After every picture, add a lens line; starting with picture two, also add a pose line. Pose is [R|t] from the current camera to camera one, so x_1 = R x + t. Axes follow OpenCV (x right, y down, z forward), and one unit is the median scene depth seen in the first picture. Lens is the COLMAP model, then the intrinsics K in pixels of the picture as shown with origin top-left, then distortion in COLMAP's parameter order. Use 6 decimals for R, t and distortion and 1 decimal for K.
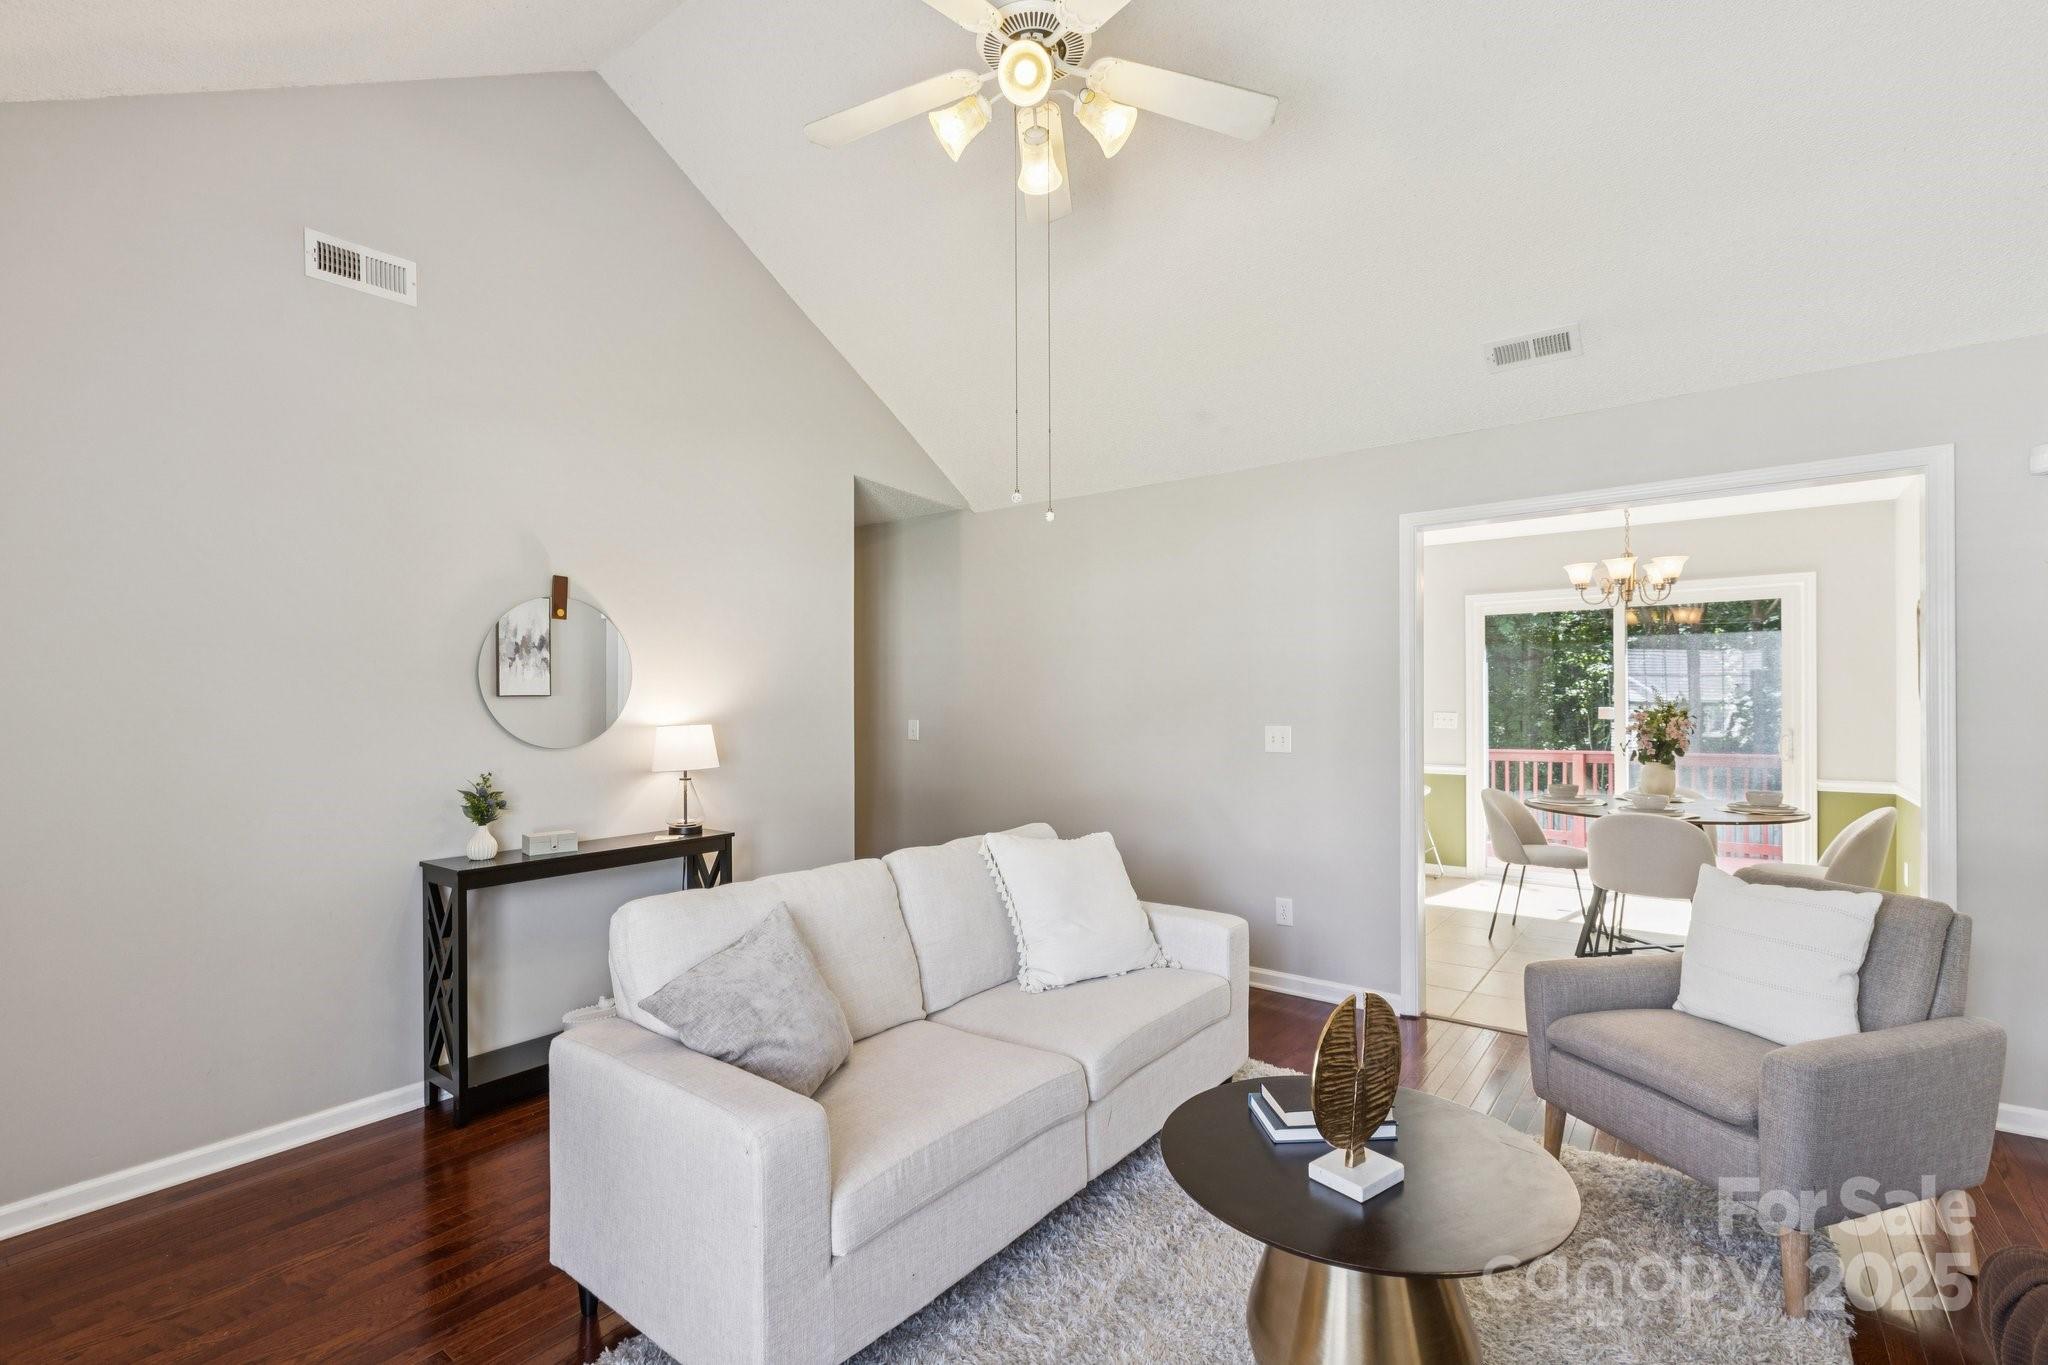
lens RADIAL K [[919.2, 0, 1022.8], [0, 919.2, 692.2], [0, 0, 1]] dist [-0.000011, 0.000037]
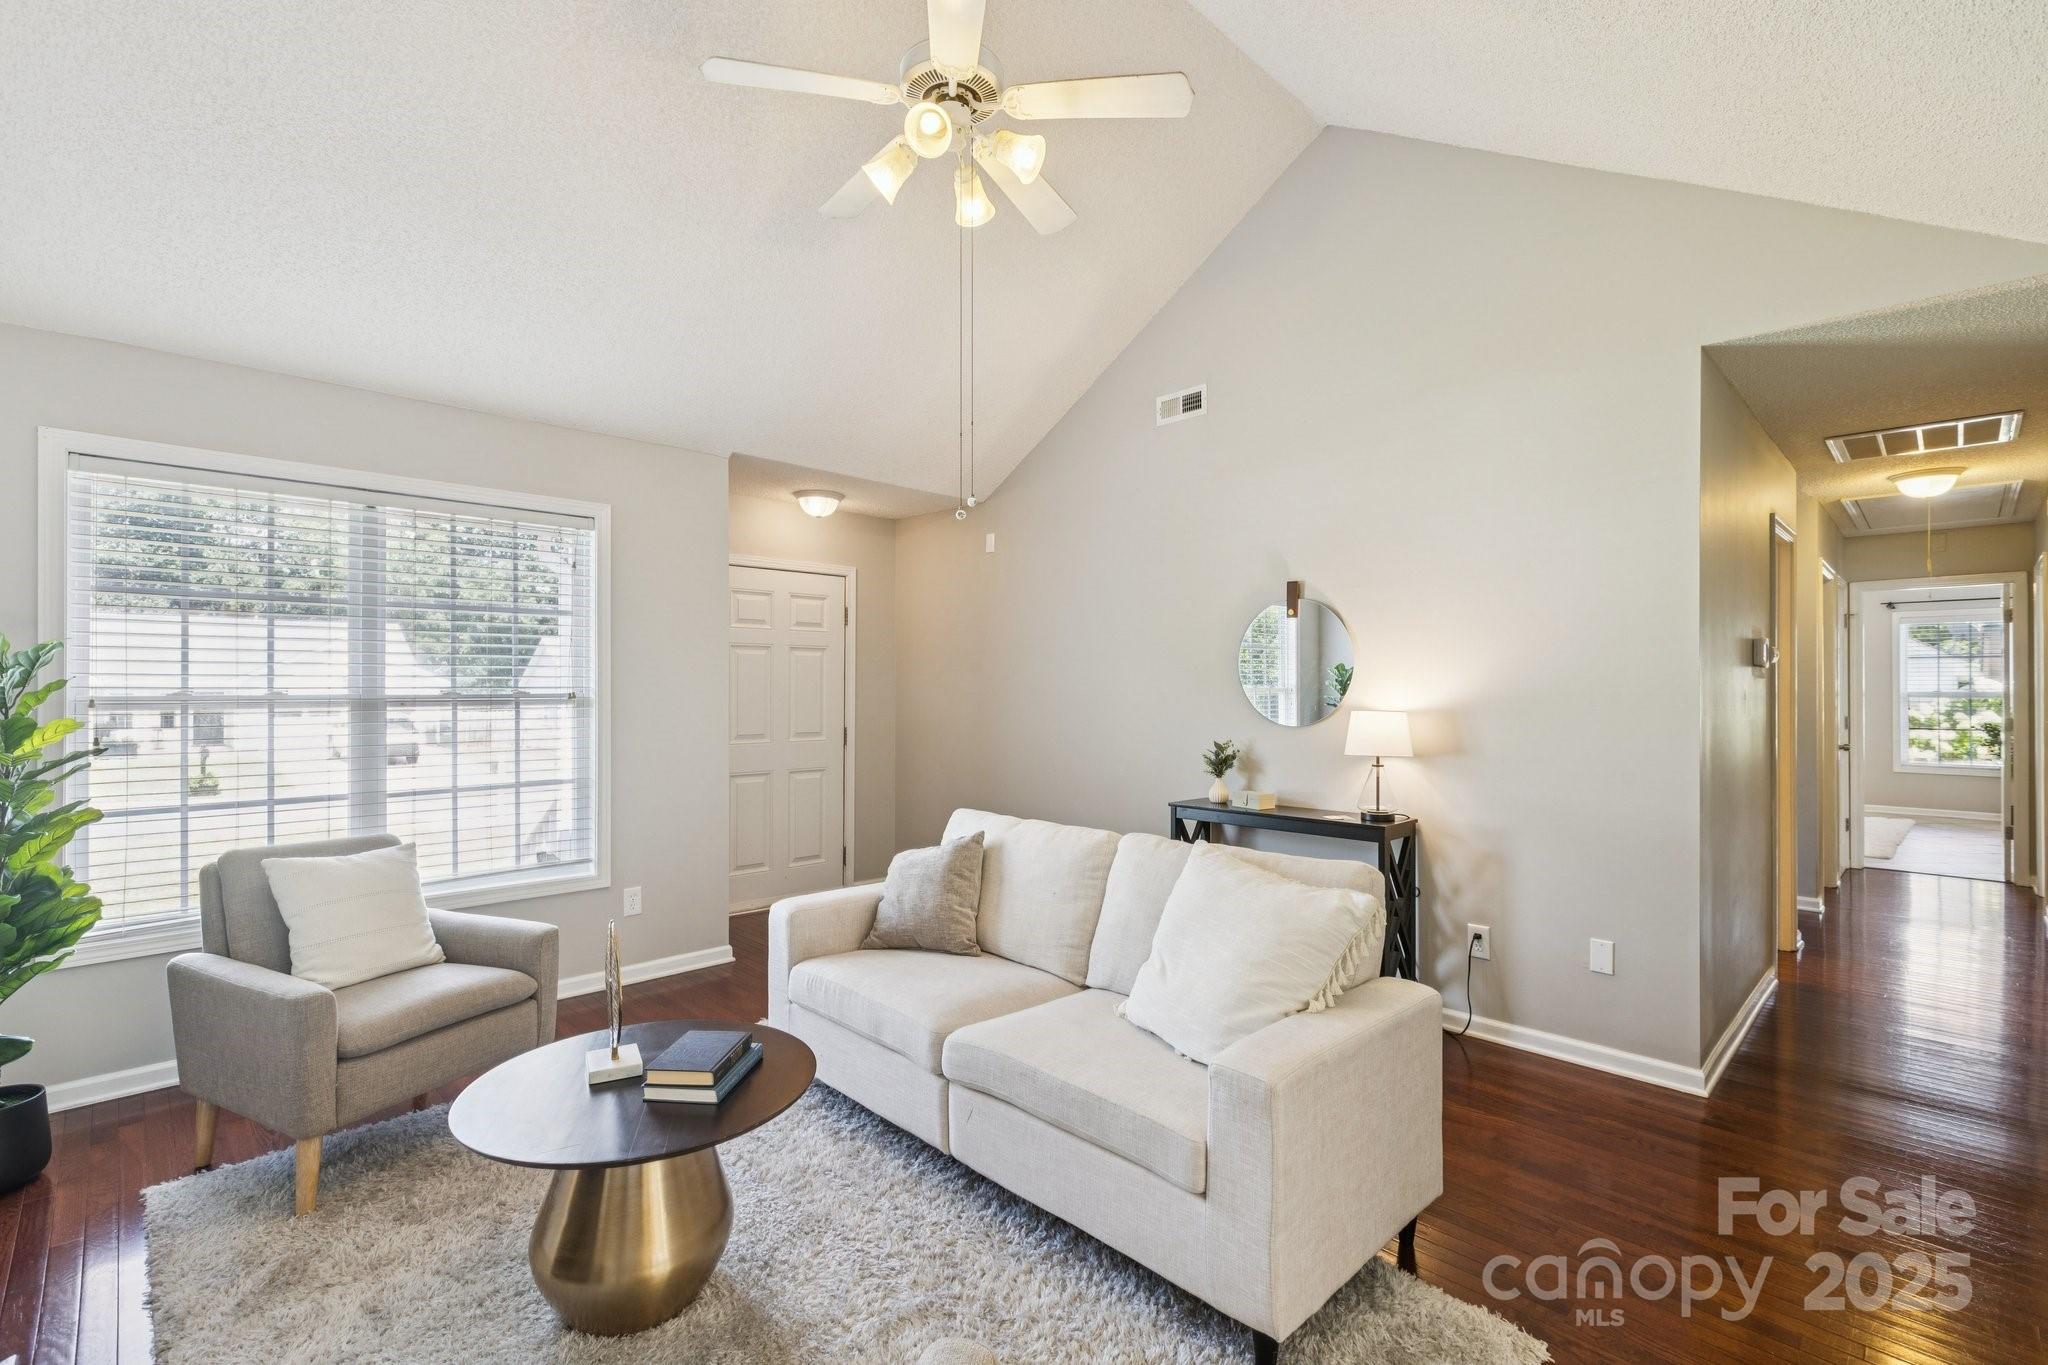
lens RADIAL K [[920.3, 0, 1025.1], [0, 920.3, 679.6], [0, 0, 1]] dist [0.001099, -0.000275]
pose [[-0.142429, -0.006006, -0.989787, 0.797819], [0.007715, 0.999944, -0.007178, 0.007314], [0.989775, -0.008659, -0.142374, 0.909508]]
